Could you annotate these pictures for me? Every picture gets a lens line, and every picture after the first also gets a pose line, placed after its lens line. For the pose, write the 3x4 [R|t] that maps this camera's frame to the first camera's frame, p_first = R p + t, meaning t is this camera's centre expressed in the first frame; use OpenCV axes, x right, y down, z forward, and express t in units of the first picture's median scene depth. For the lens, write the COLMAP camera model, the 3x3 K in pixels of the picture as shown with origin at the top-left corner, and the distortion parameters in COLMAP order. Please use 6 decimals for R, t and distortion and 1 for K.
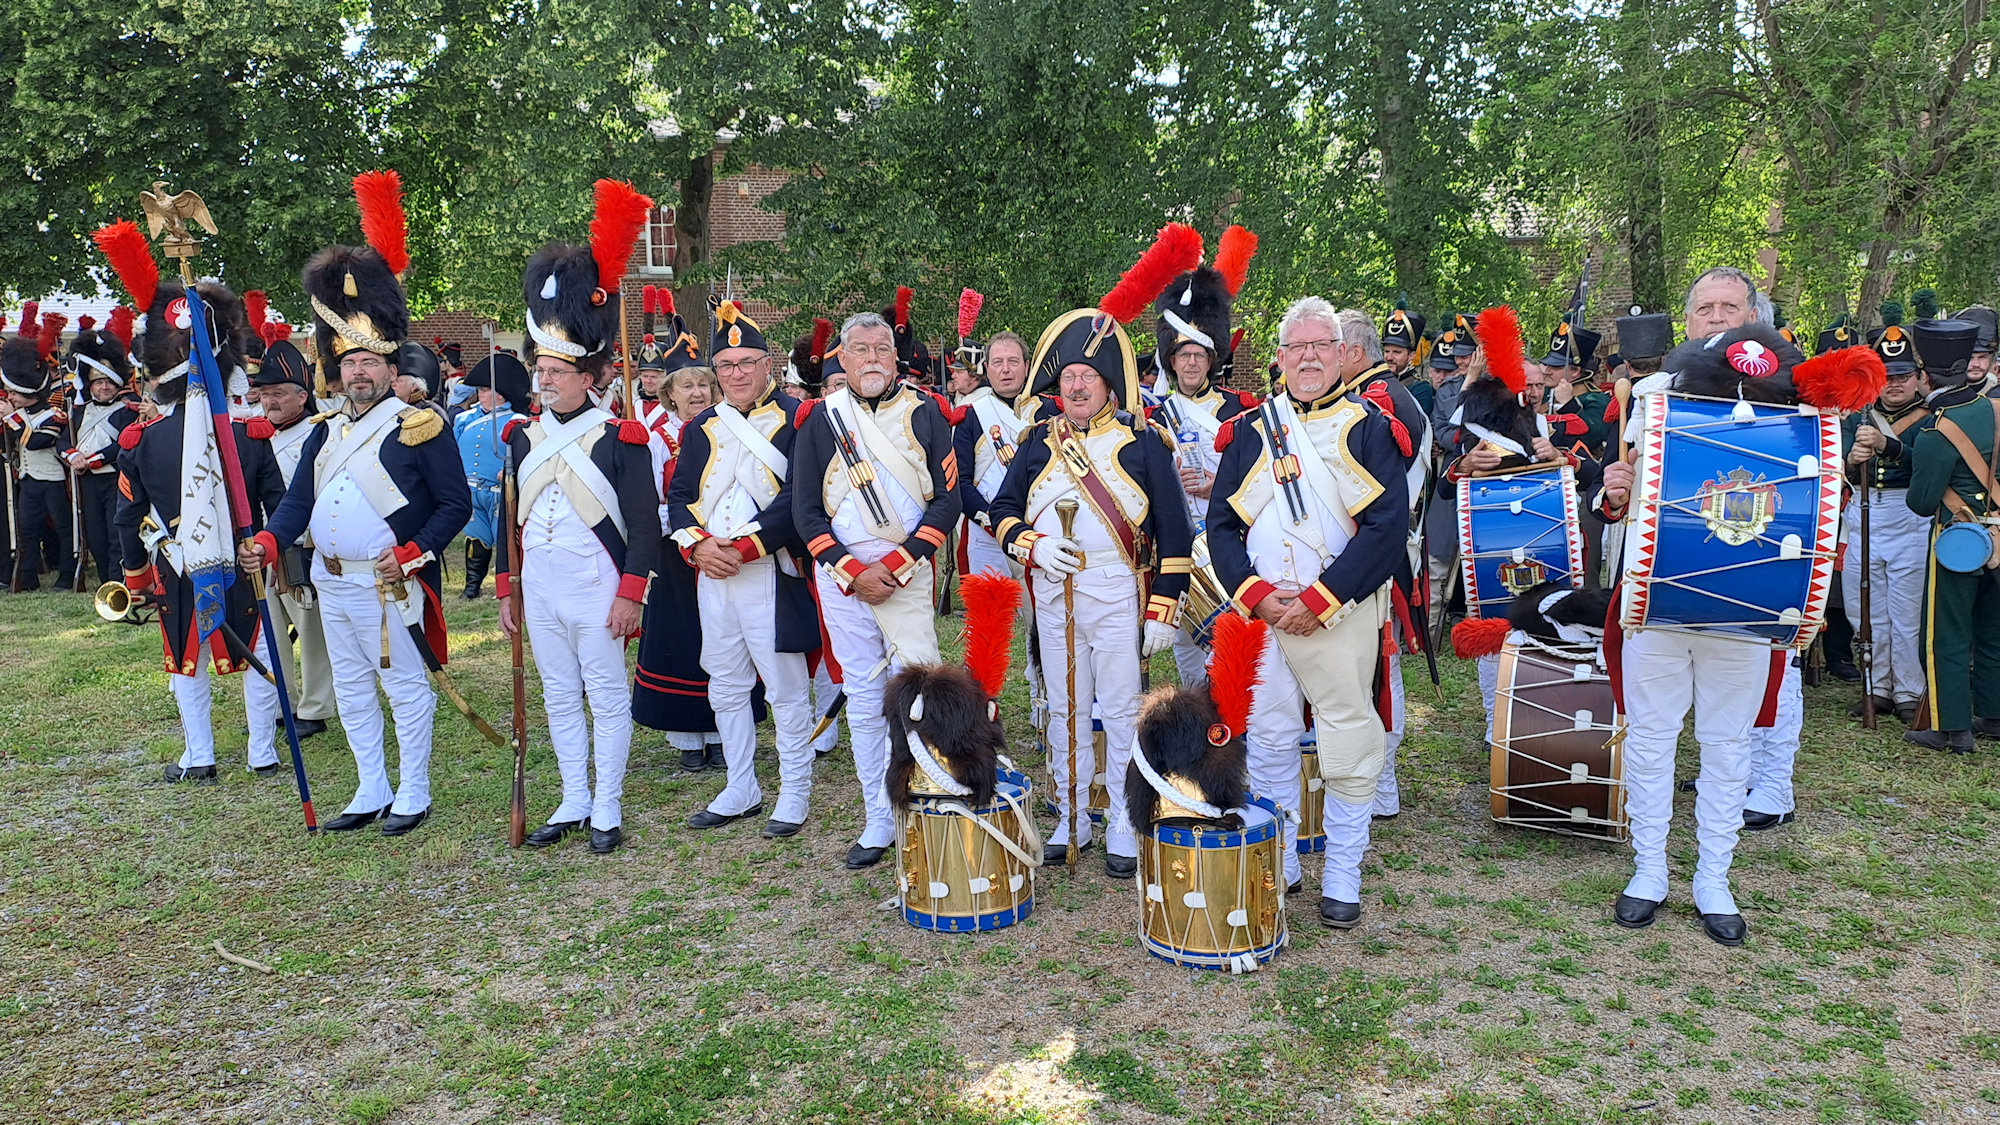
lens RADIAL K [[1401.5, 0, 1002.0], [0, 1401.5, 563.0], [0, 0, 1]] dist [-0.024630, 0.048093]
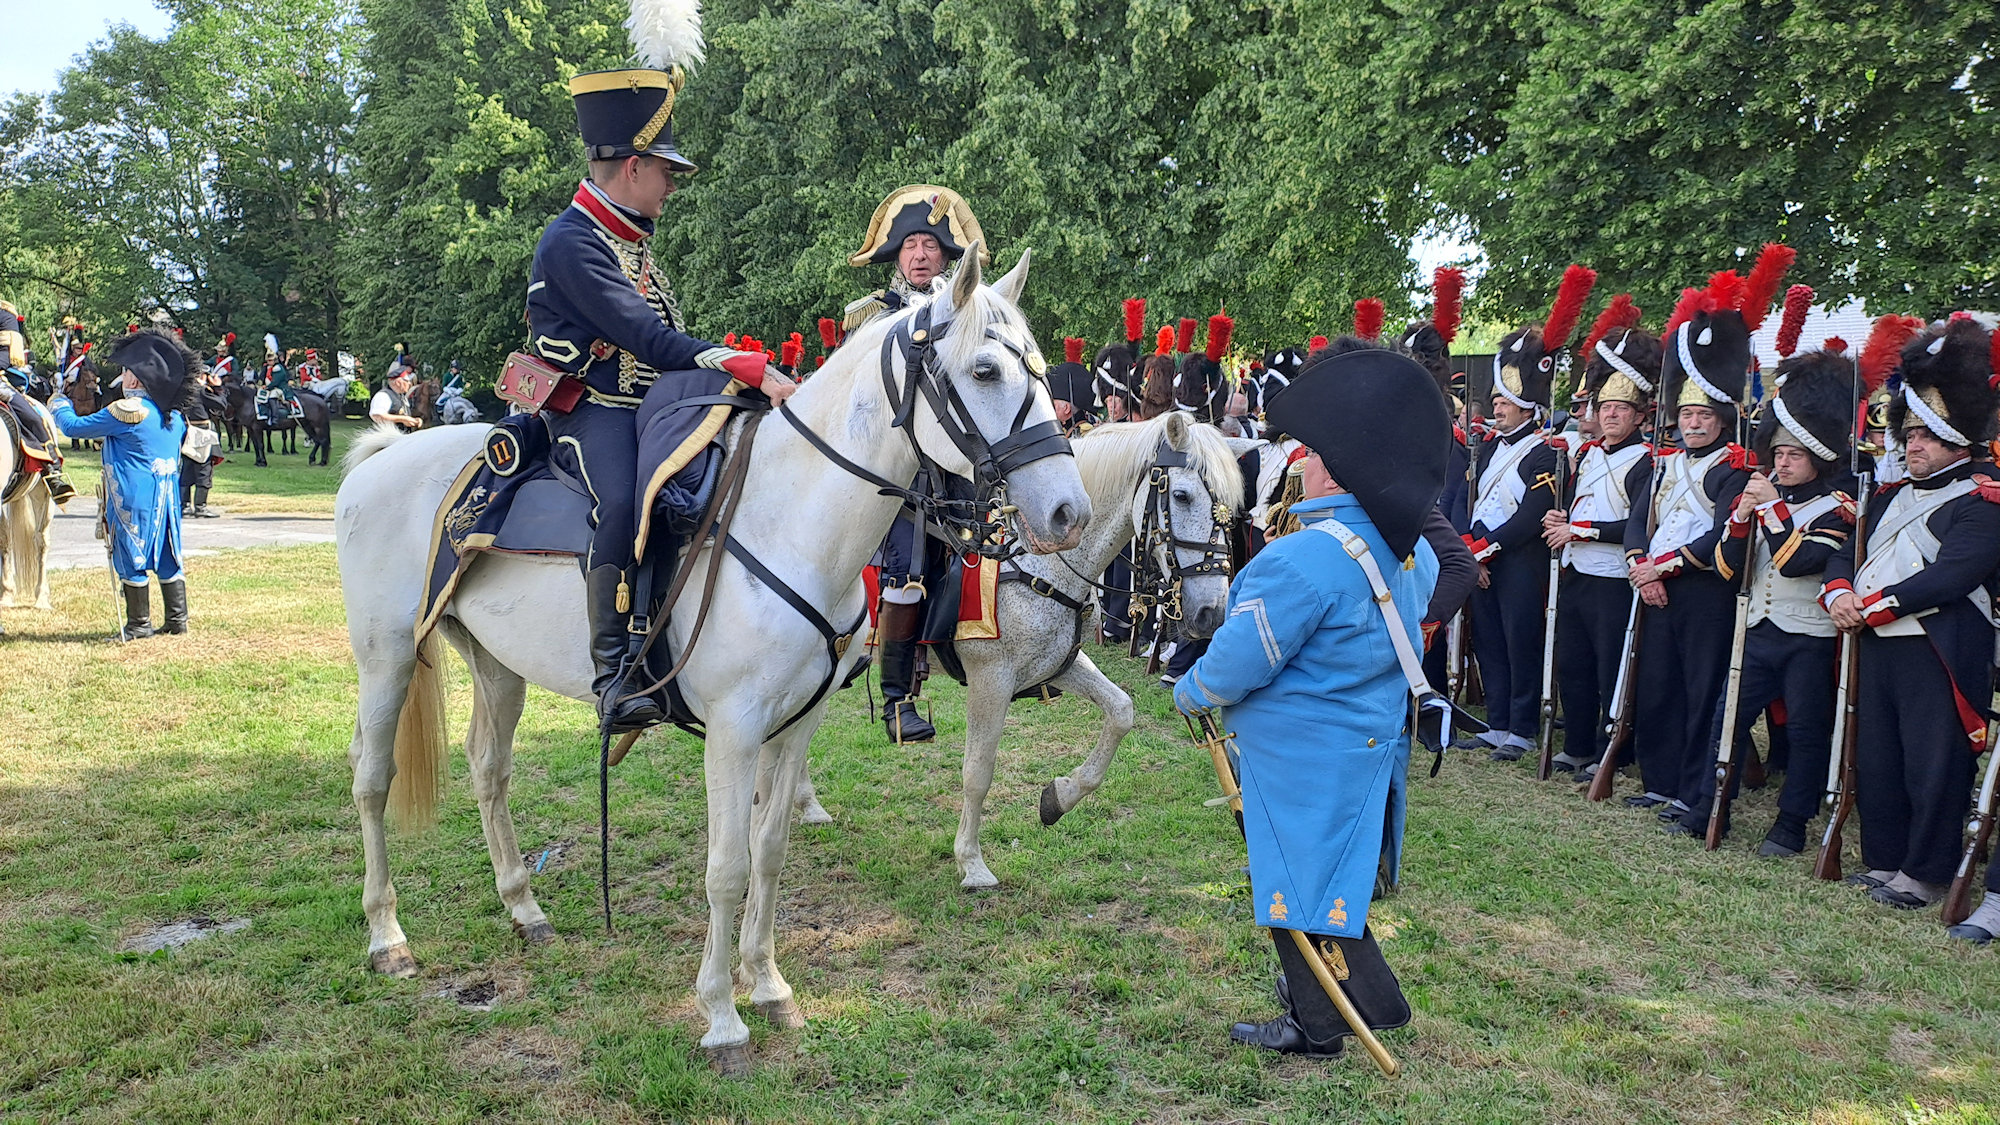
lens RADIAL K [[1401.5, 0, 1002.0], [0, 1401.5, 563.0], [0, 0, 1]] dist [-0.024630, 0.048093]
pose [[0.500136, 0.115621, -0.858193, -0.410299], [-0.151451, 0.987450, 0.044773, -0.063788], [0.852600, 0.107581, 0.511370, 0.516308]]
